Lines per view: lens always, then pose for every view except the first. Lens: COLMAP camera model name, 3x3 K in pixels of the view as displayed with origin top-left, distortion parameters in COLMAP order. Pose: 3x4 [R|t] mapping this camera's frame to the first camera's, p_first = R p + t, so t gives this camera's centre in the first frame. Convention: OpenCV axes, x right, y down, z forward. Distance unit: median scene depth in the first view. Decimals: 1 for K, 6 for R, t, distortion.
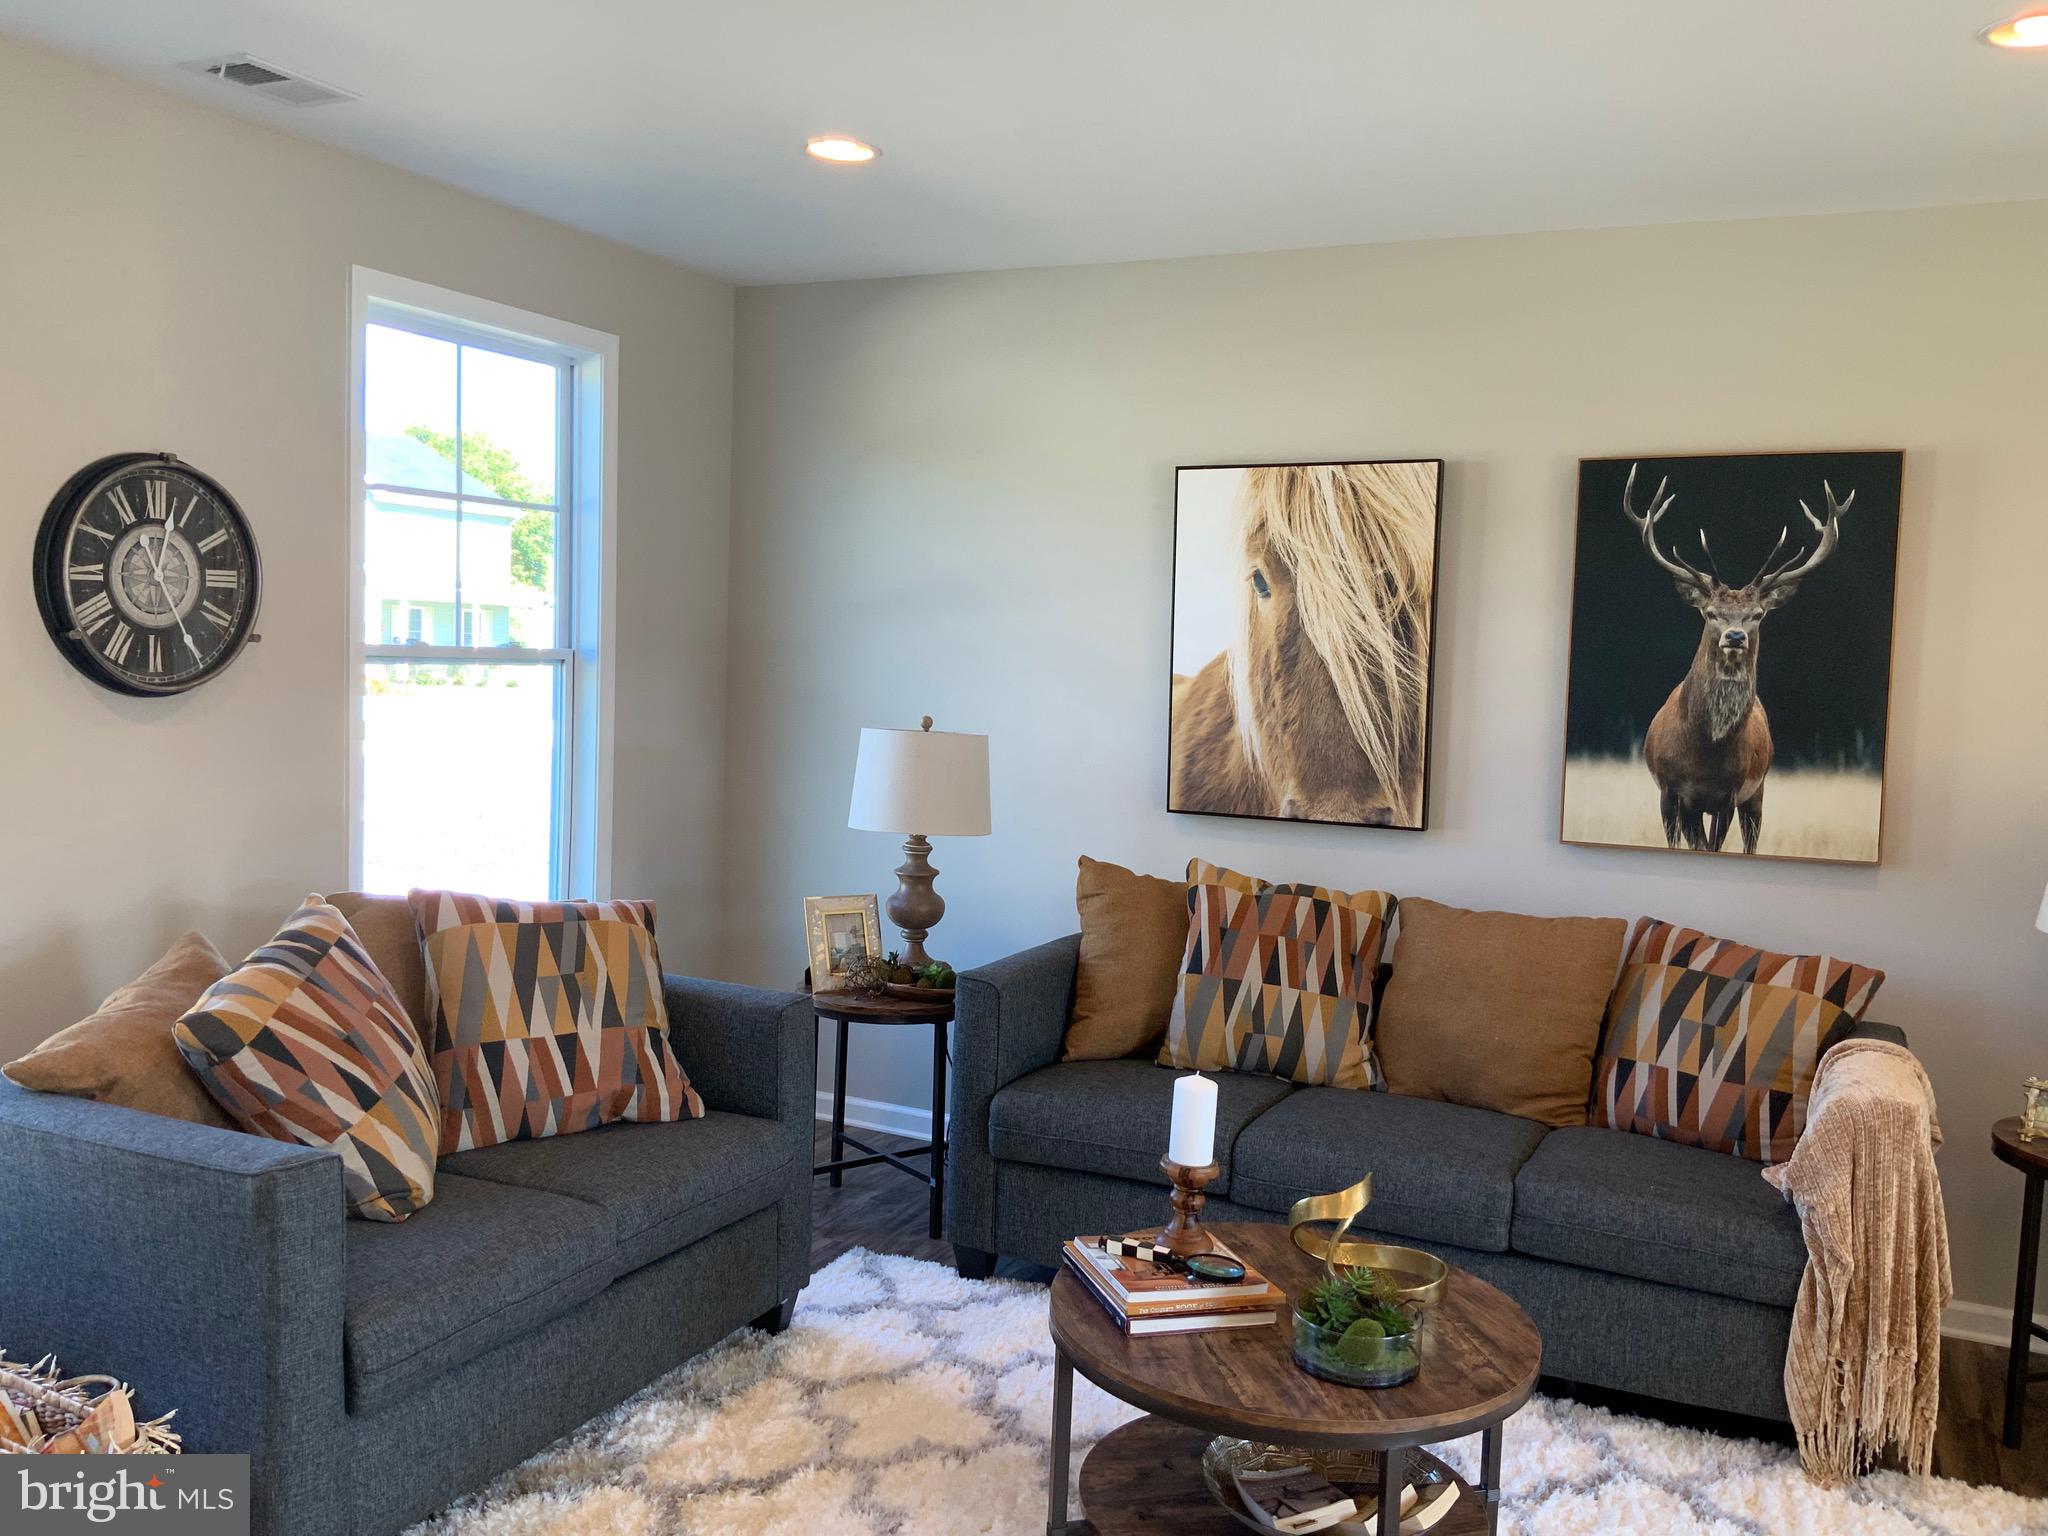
lens RADIAL K [[1688.2, 0, 1021.0], [0, 1688.2, 771.5], [0, 0, 1]] dist [0.115728, -0.249474]
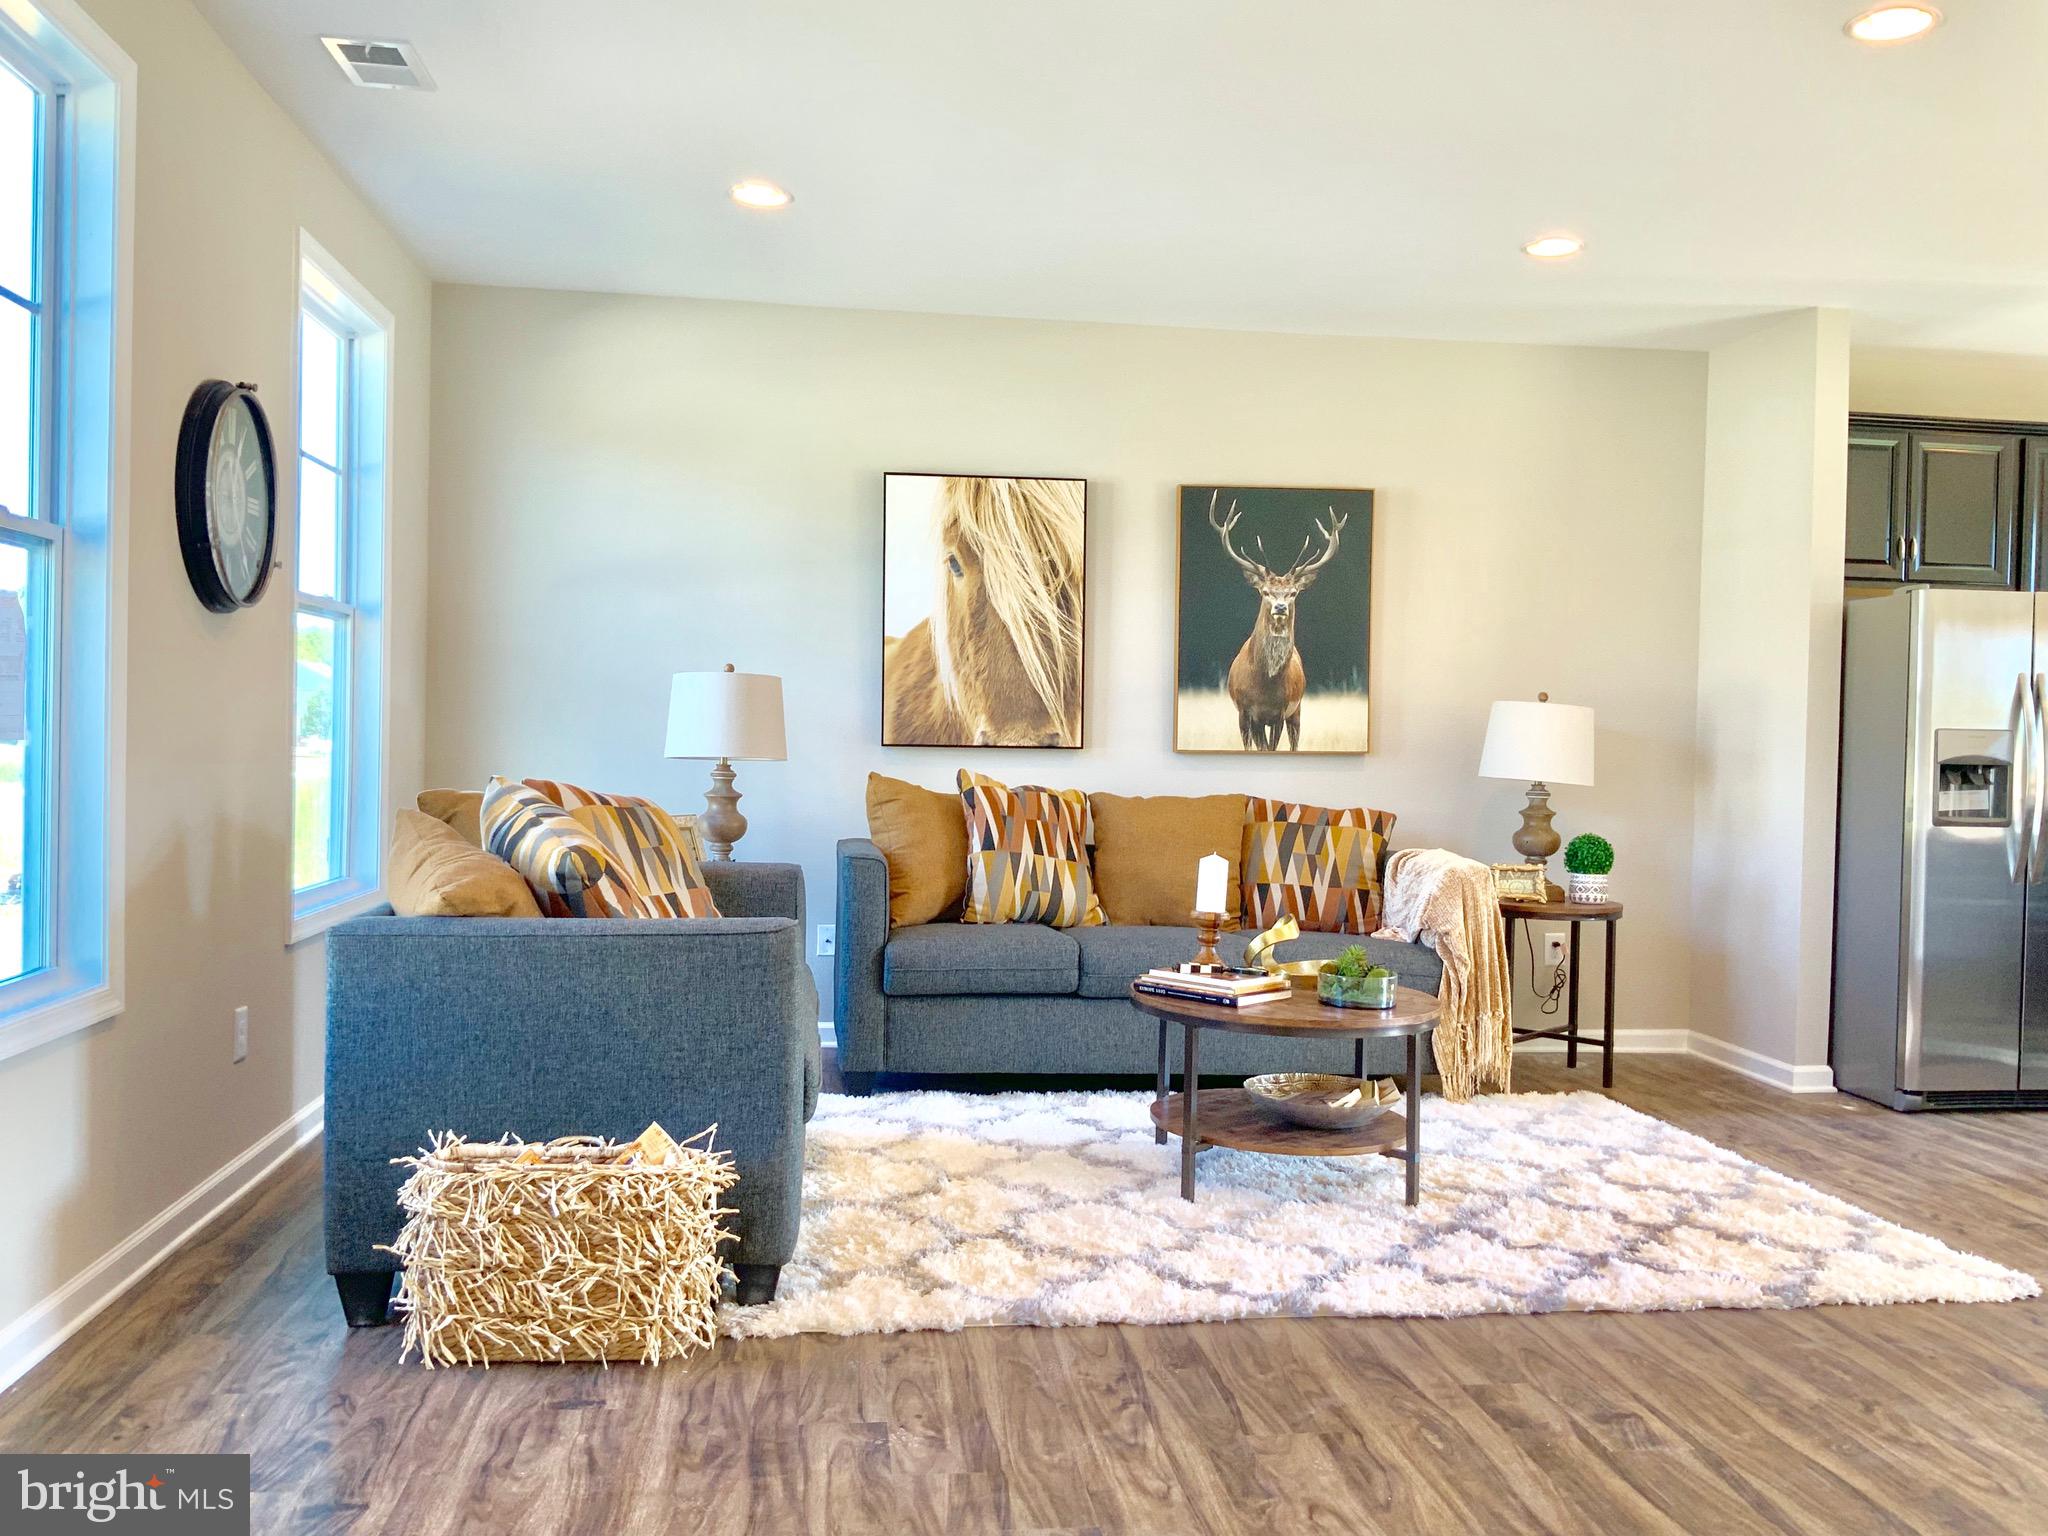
lens RADIAL K [[1688.2, 0, 1021.0], [0, 1688.2, 771.5], [0, 0, 1]] dist [0.115728, -0.249474]
pose [[0.838093, -0.026988, 0.544860, -0.596218], [0.047943, 0.998555, -0.024285, 0.091416], [-0.543417, 0.046476, 0.838175, -0.125458]]
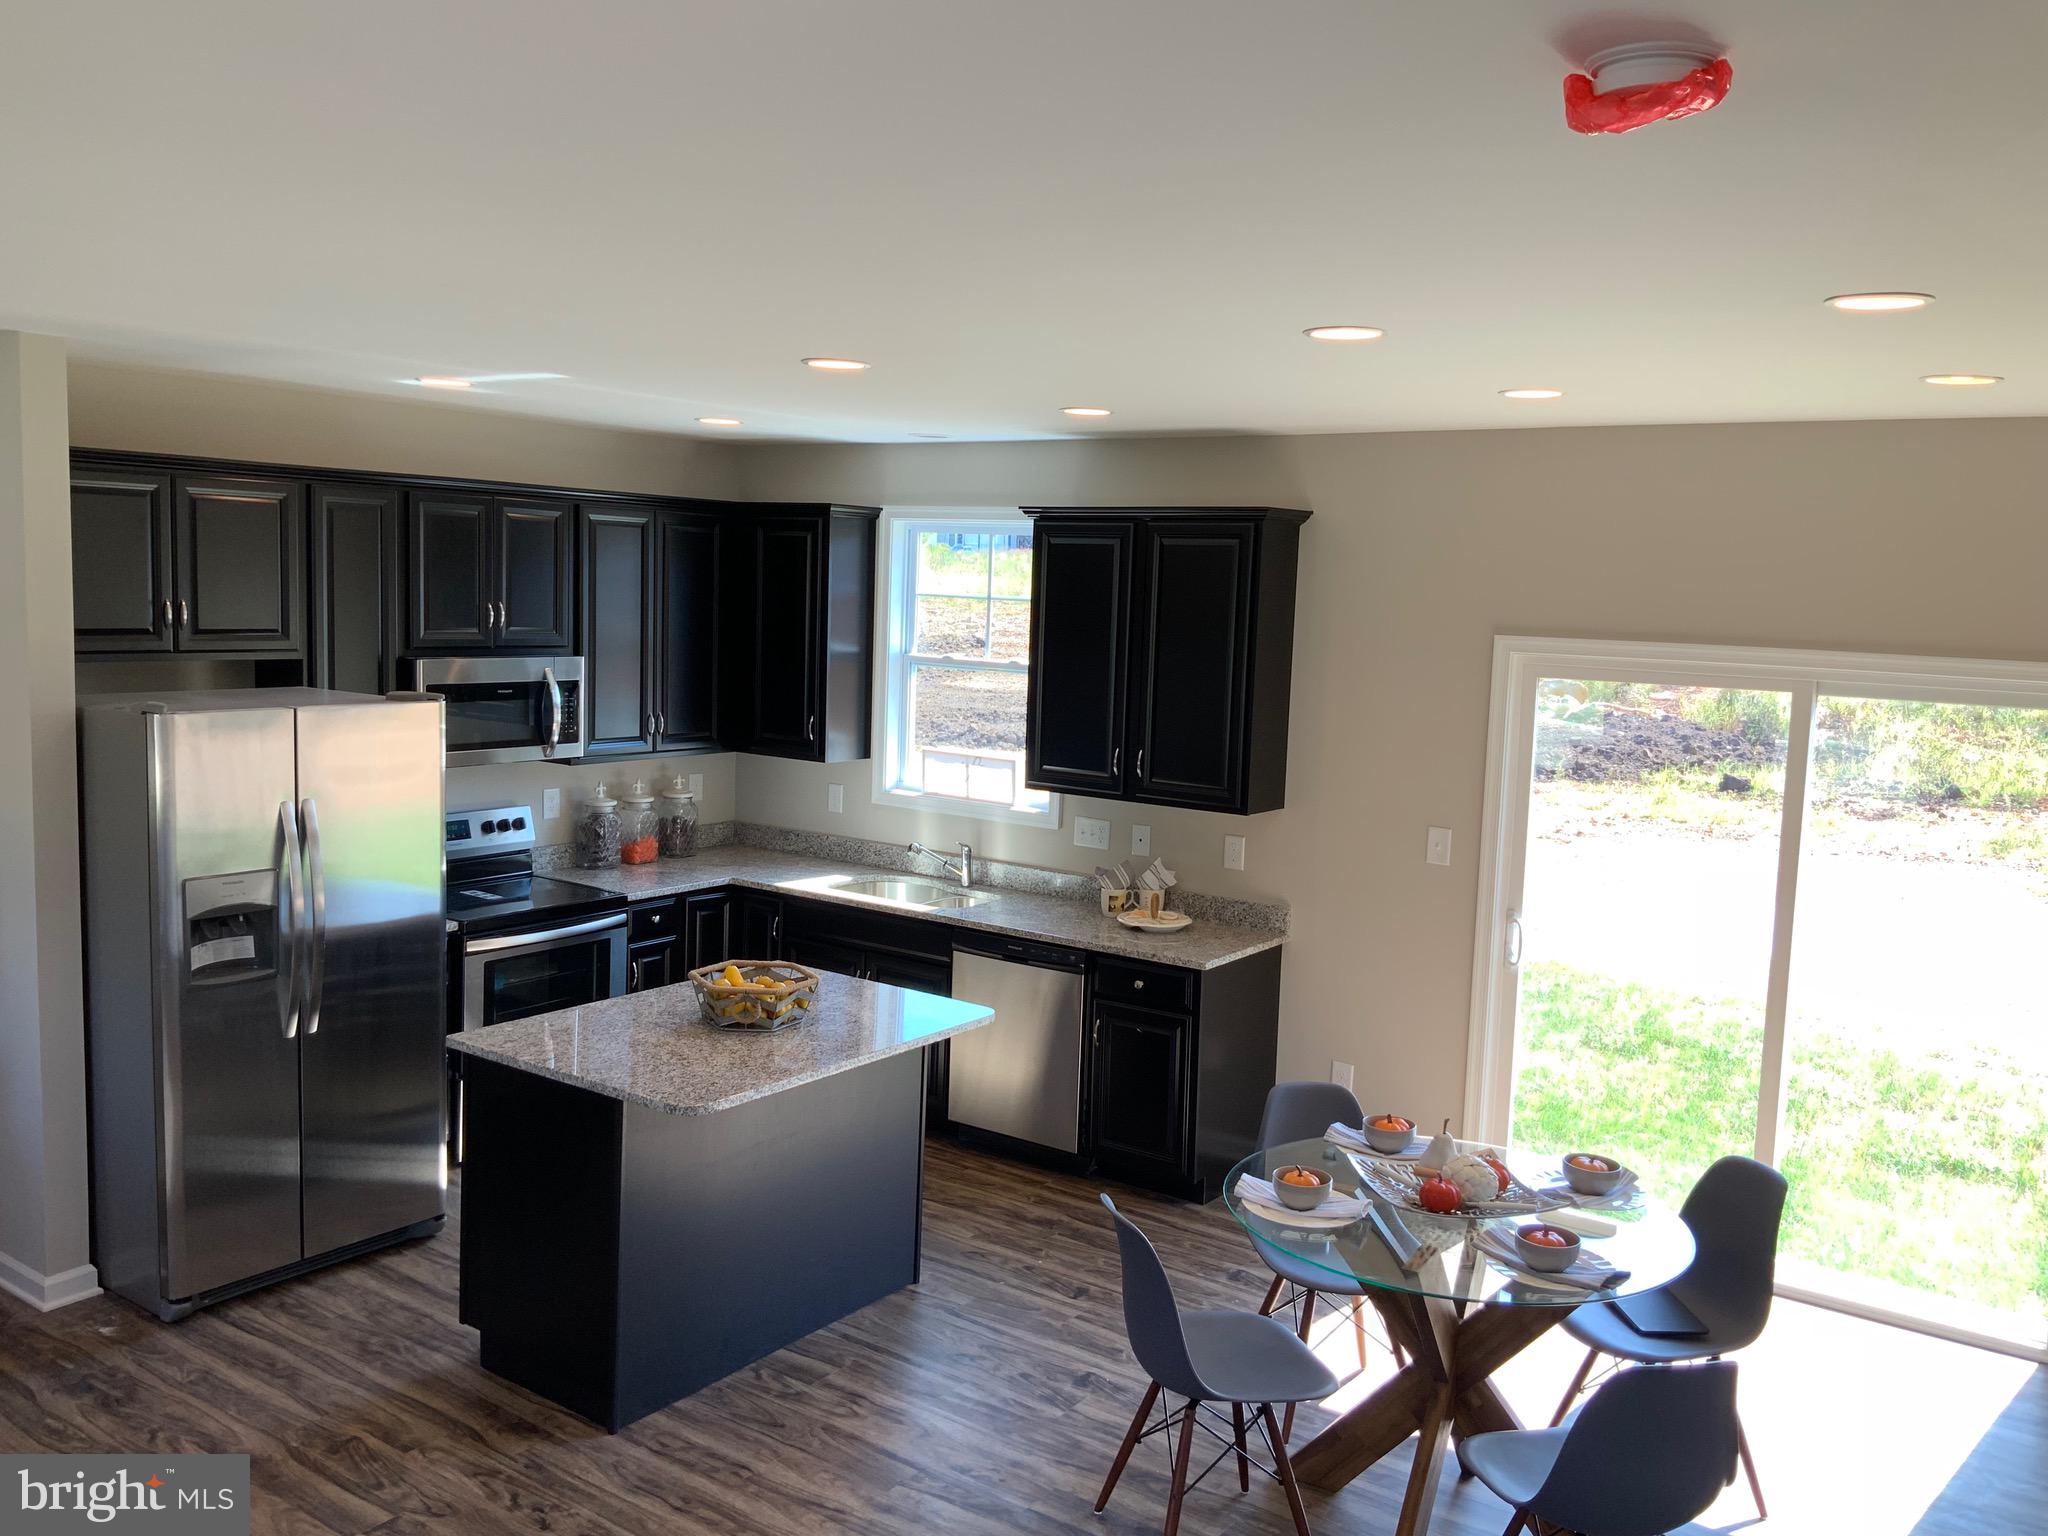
lens RADIAL K [[1688.2, 0, 1021.0], [0, 1688.2, 771.5], [0, 0, 1]] dist [0.115728, -0.249474]
pose [[0.163252, -0.140374, 0.976547, -0.268240], [0.040664, 0.989942, 0.135502, -0.133463], [-0.985746, 0.017589, 0.167318, -0.124136]]
